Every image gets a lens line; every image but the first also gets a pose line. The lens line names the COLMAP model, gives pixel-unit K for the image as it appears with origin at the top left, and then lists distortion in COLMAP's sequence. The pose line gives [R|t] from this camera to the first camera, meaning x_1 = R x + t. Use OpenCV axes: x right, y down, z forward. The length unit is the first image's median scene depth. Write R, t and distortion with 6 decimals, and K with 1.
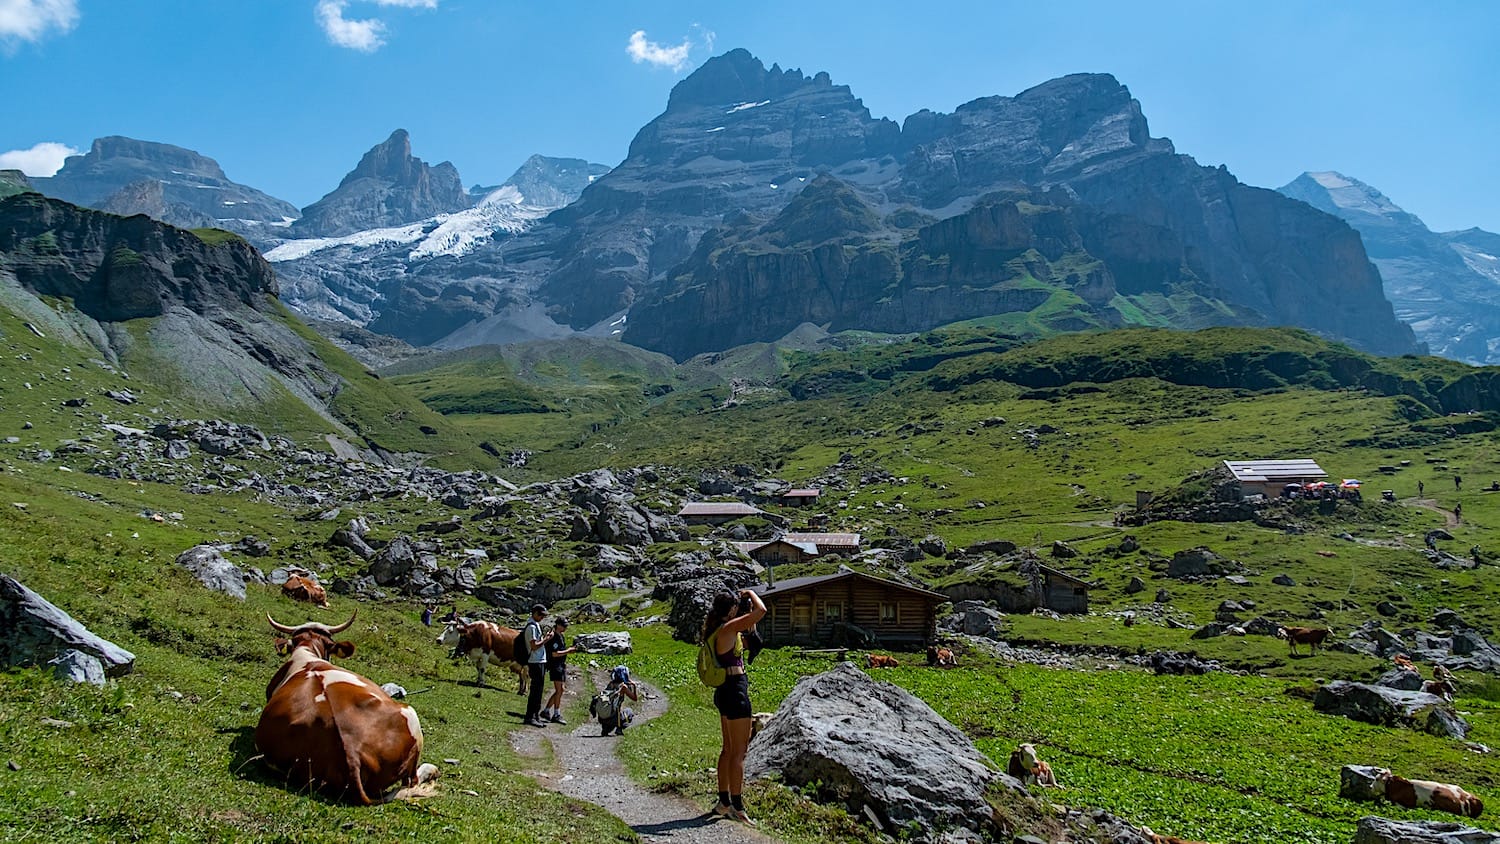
lens RADIAL K [[1159.7, 0, 755.0], [0, 1159.7, 437.6], [0, 0, 1]] dist [-0.014546, 0.023685]
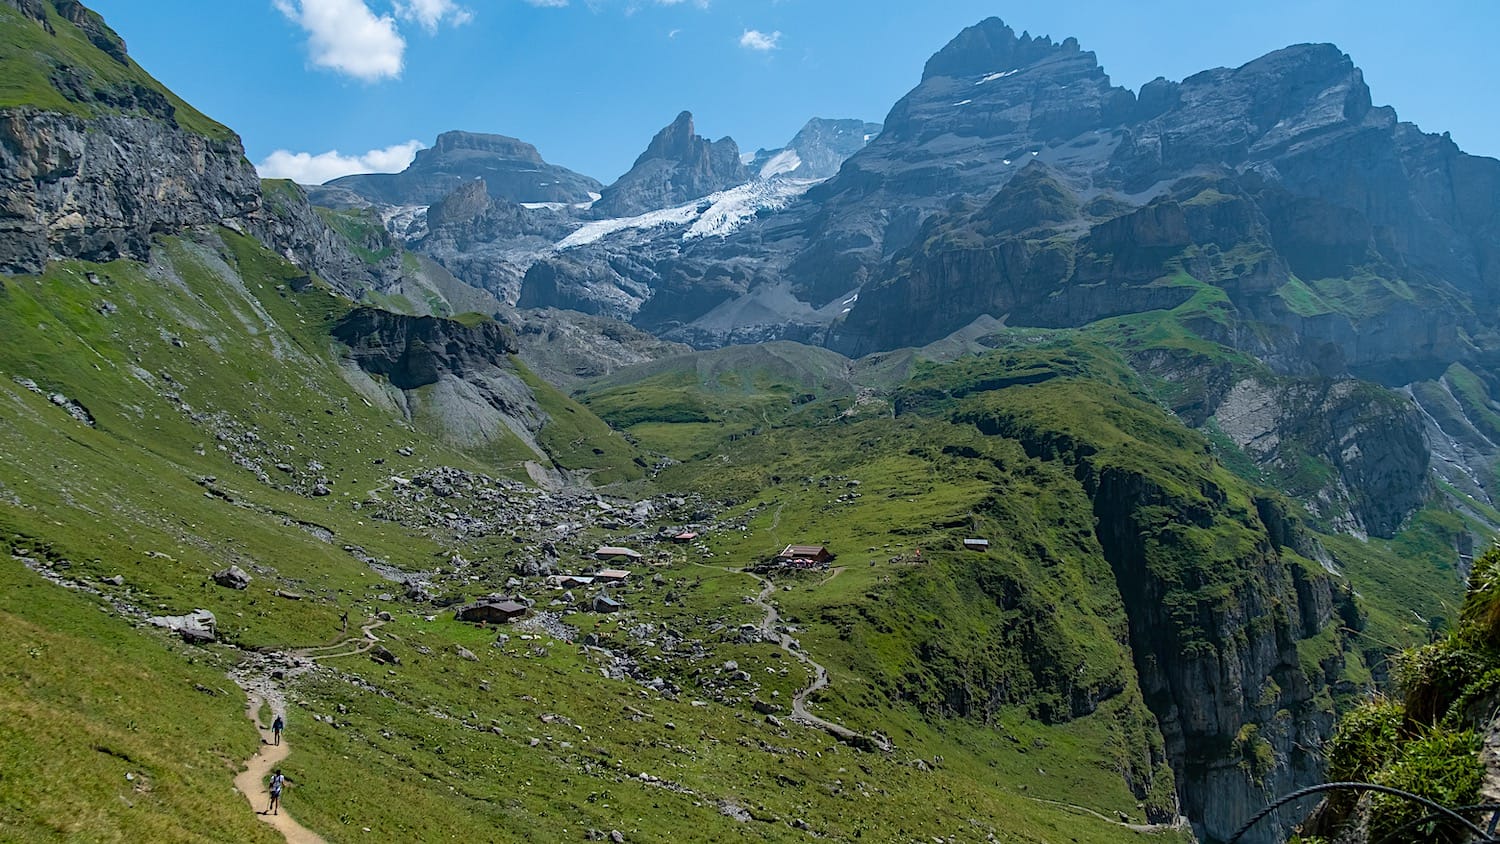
lens RADIAL K [[1159.7, 0, 753.0], [0, 1159.7, 414.2], [0, 0, 1]] dist [-0.014546, 0.023685]
pose [[0.965711, 0.006014, -0.259550, 0.090215], [0.003163, 0.999385, 0.034923, -0.031279], [0.259601, -0.034546, 0.965098, -0.121850]]
